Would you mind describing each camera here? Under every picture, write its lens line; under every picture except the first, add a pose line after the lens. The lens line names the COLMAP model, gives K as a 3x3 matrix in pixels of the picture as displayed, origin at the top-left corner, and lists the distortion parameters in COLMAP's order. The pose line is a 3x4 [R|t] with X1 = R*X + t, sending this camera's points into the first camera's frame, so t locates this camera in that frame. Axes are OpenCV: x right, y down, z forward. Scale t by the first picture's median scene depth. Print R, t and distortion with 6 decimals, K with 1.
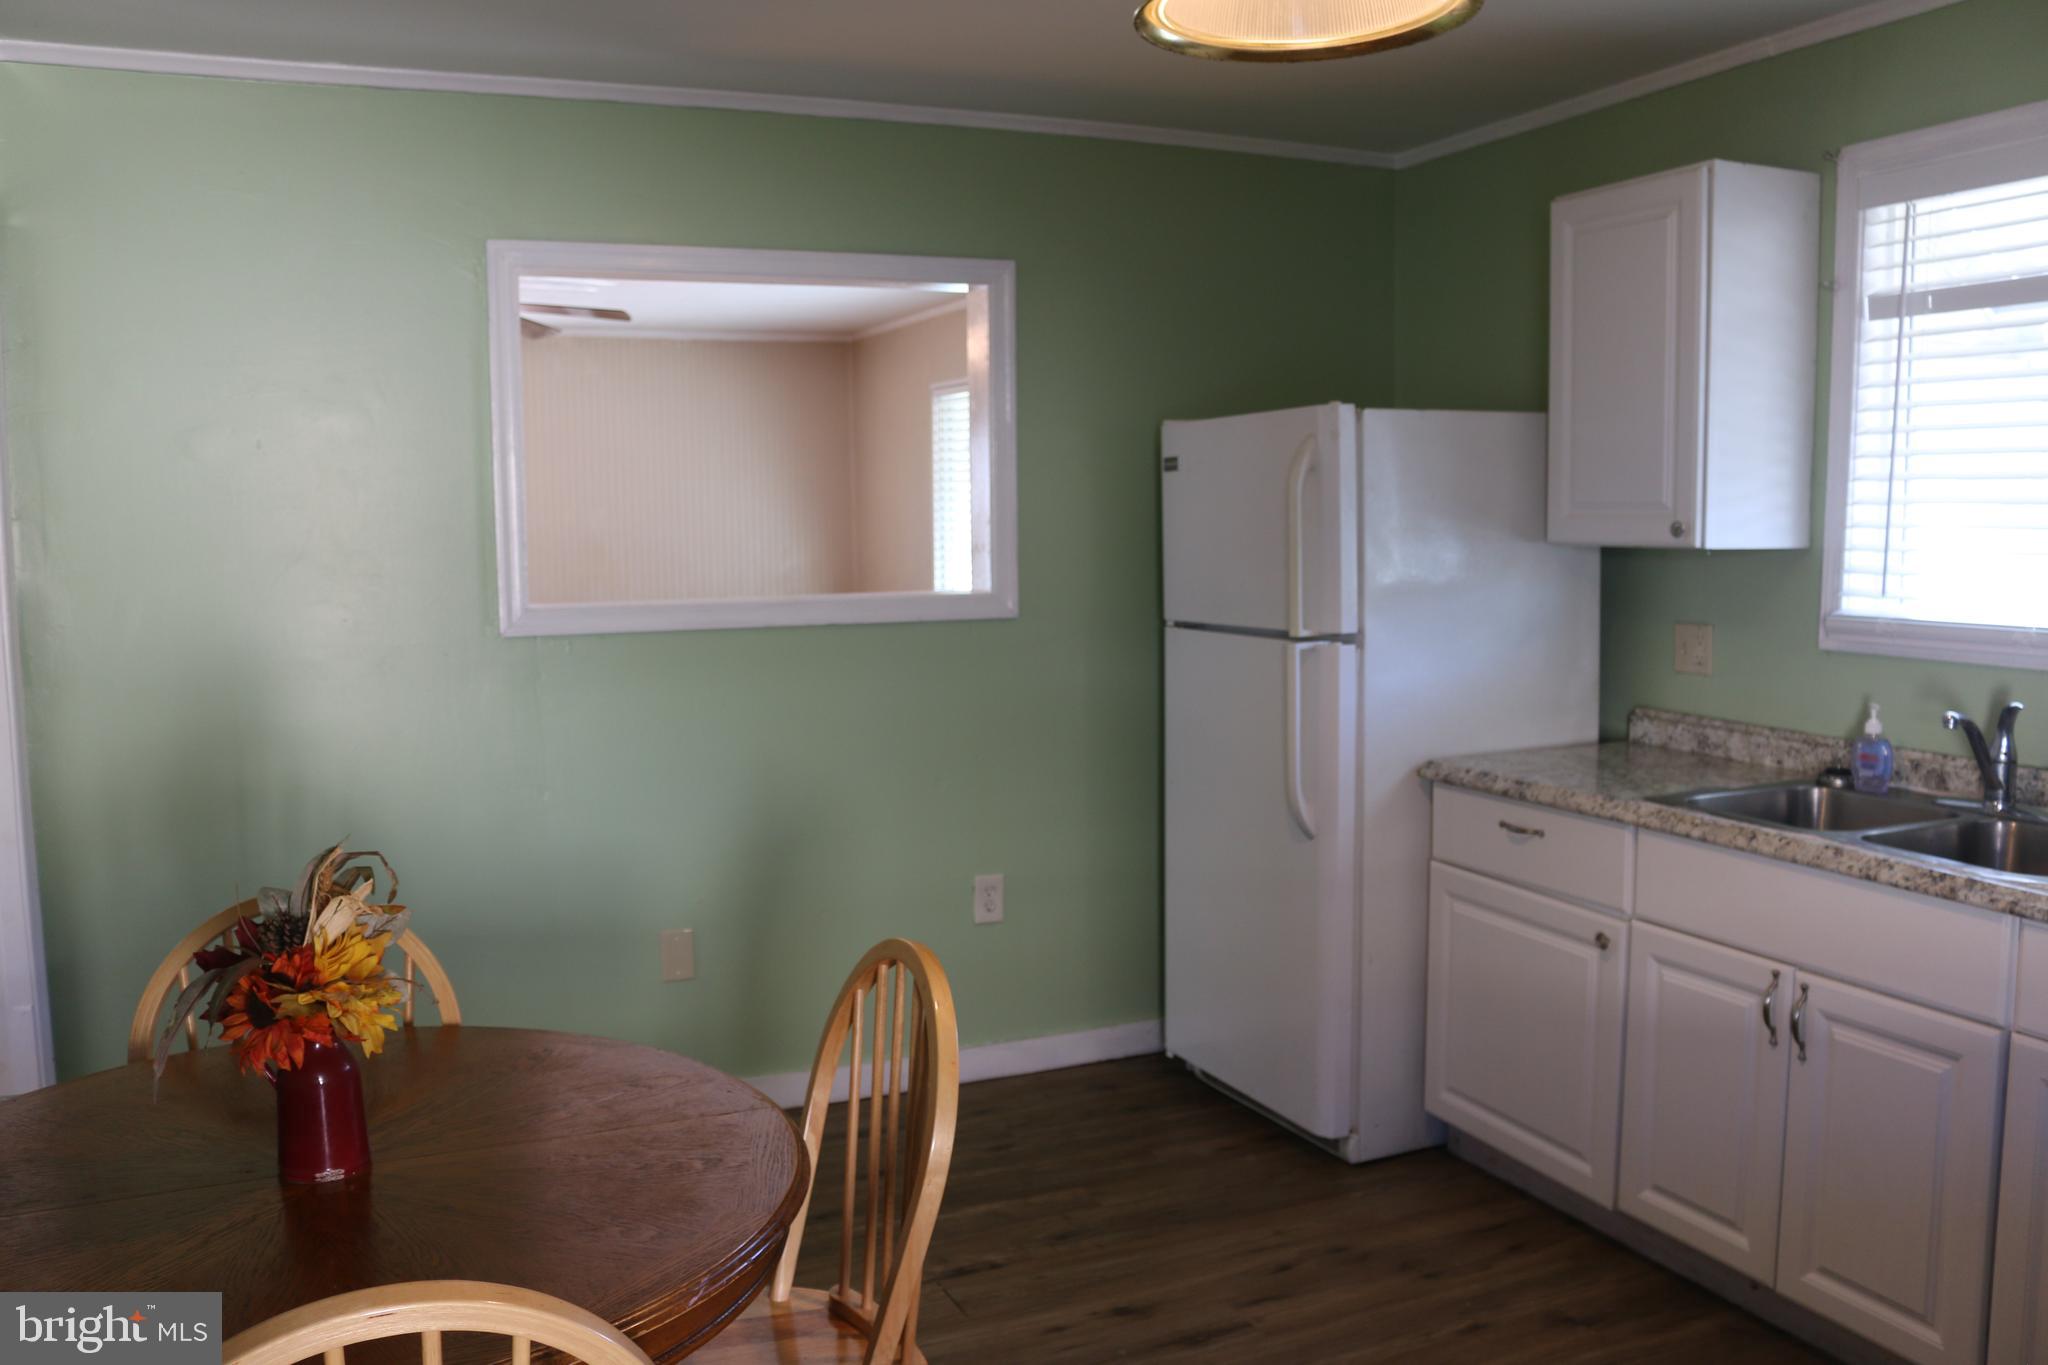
lens RADIAL K [[1683.6, 0, 1004.0], [0, 1683.6, 676.9], [0, 0, 1]] dist [-0.157257, 0.126470]
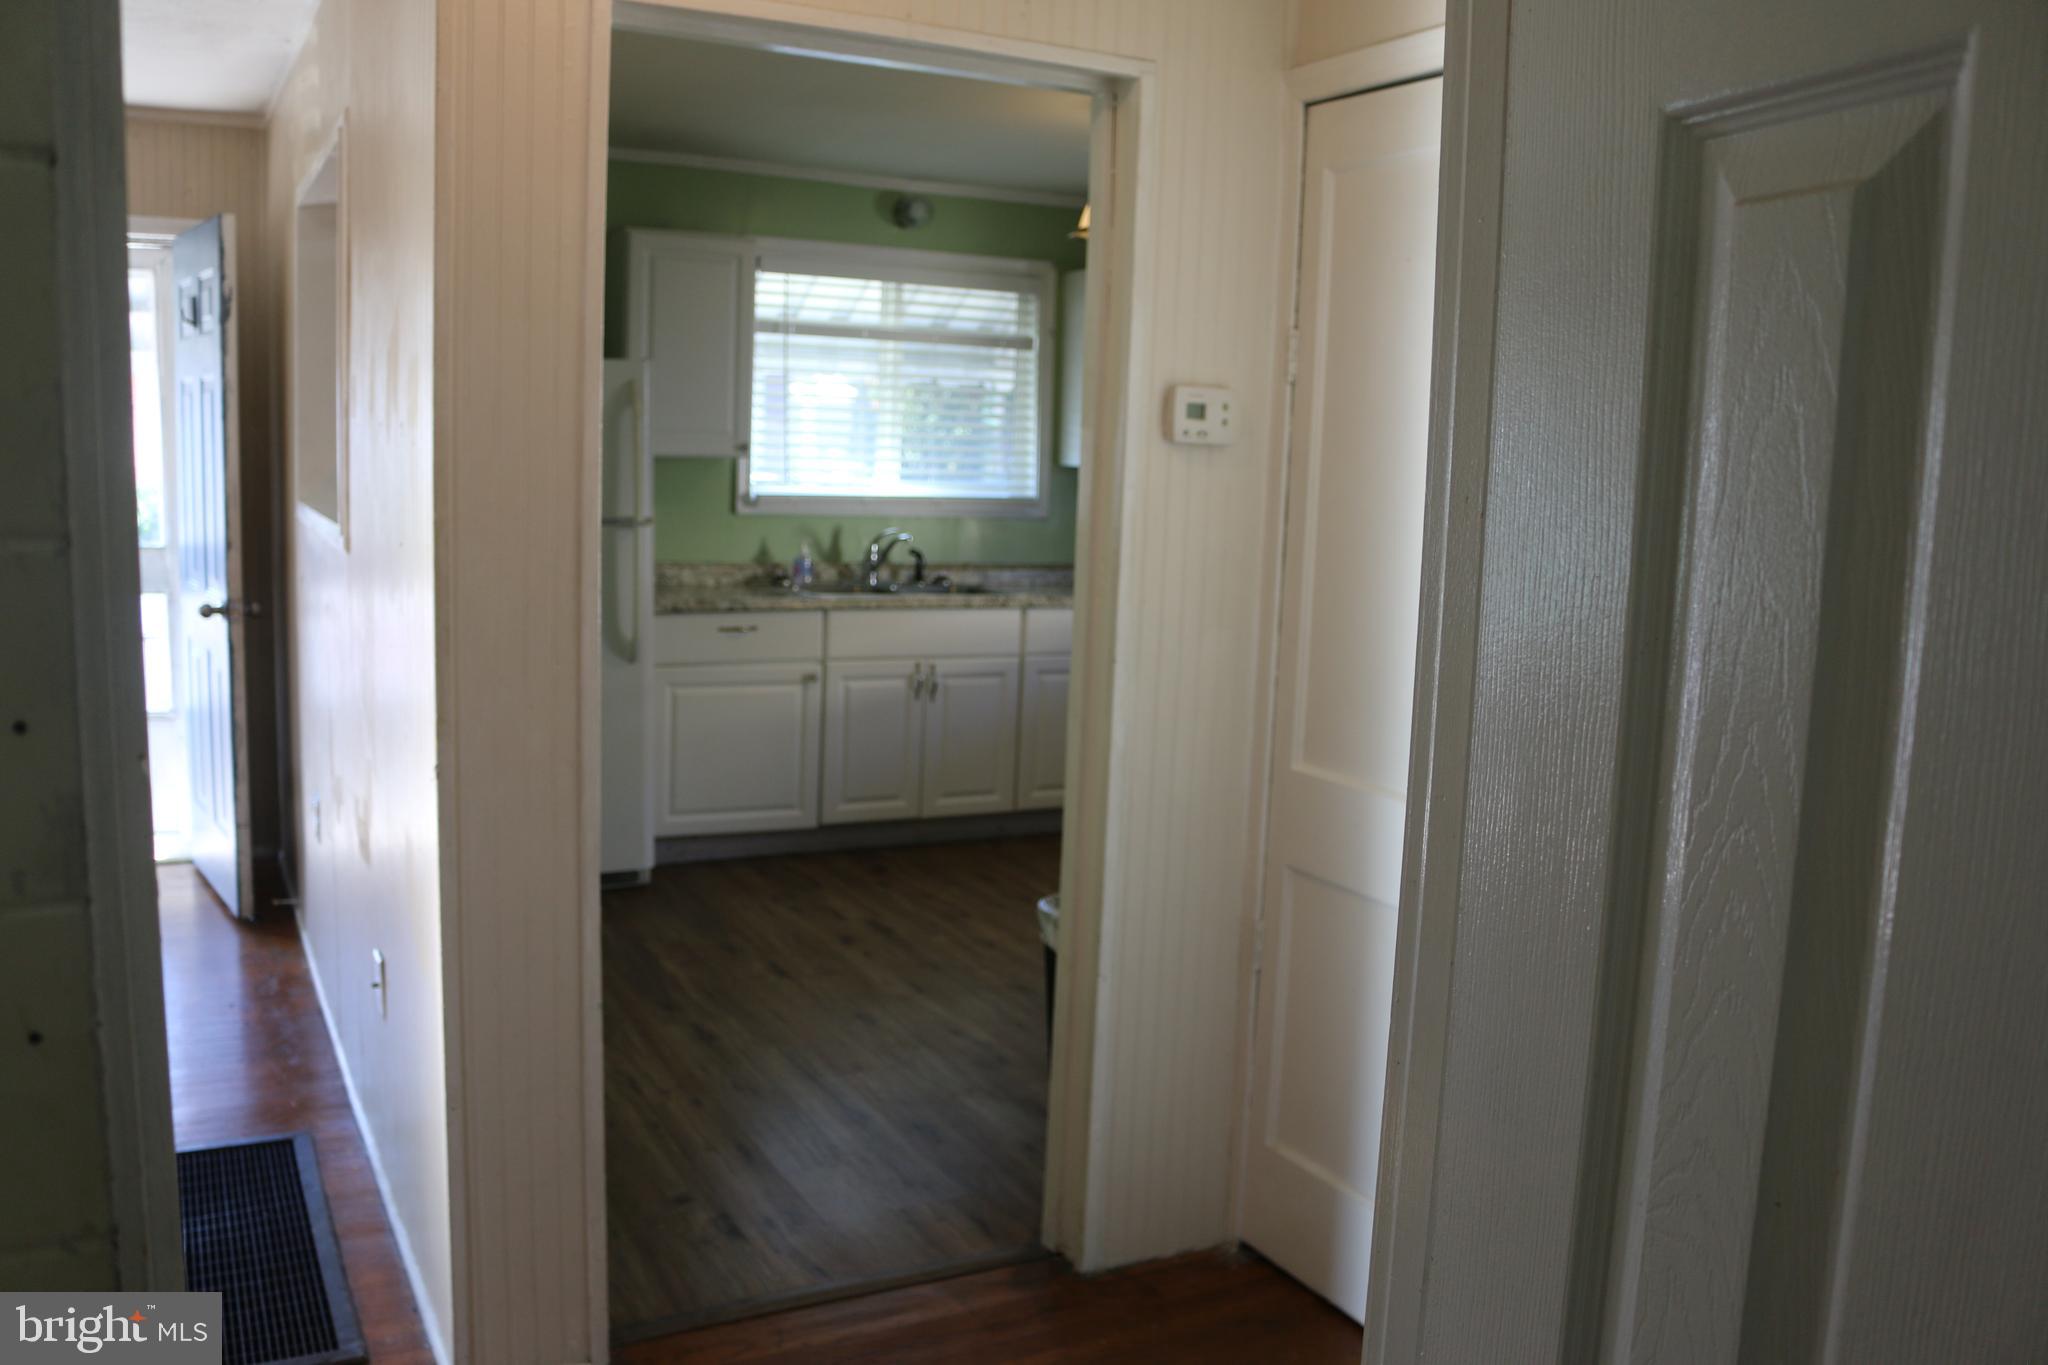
lens RADIAL K [[1683.6, 0, 1037.7], [0, 1683.6, 681.5], [0, 0, 1]] dist [-0.157257, 0.126470]
pose [[-0.087838, -0.131780, 0.987380, -1.456243], [0.063891, 0.988425, 0.137603, -0.071557], [-0.994084, 0.075172, -0.078402, 0.891112]]
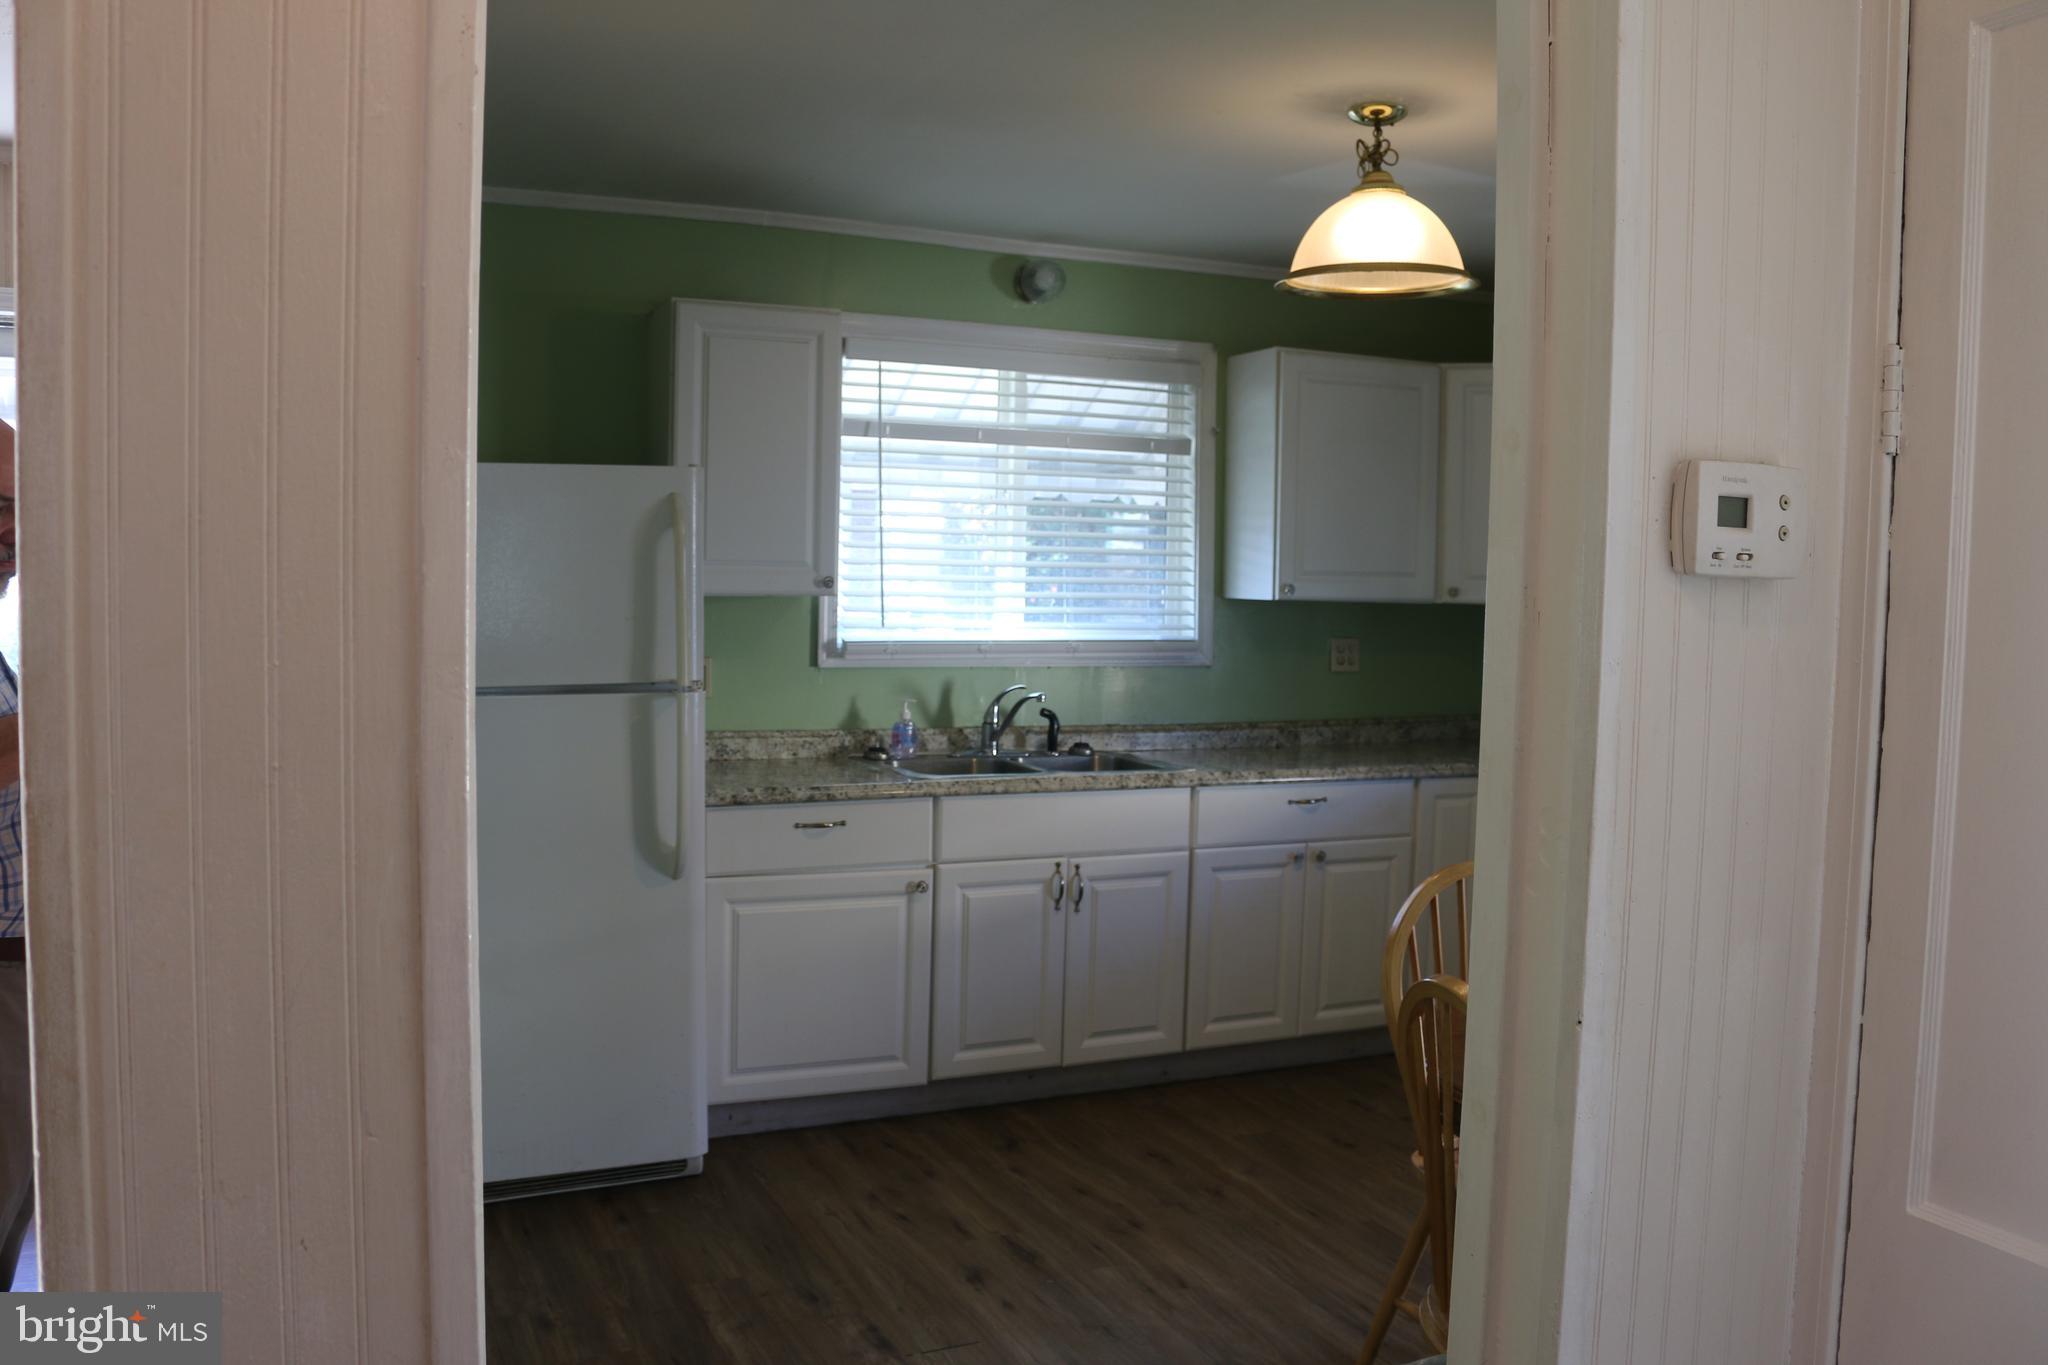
lens RADIAL K [[1683.6, 0, 1045.3], [0, 1683.6, 677.0], [0, 0, 1]] dist [-0.157257, 0.126470]
pose [[-0.042539, -0.054896, 0.997586, -0.994570], [0.080852, 0.995025, 0.058203, -0.082041], [-0.995818, 0.083132, -0.037889, 0.926670]]
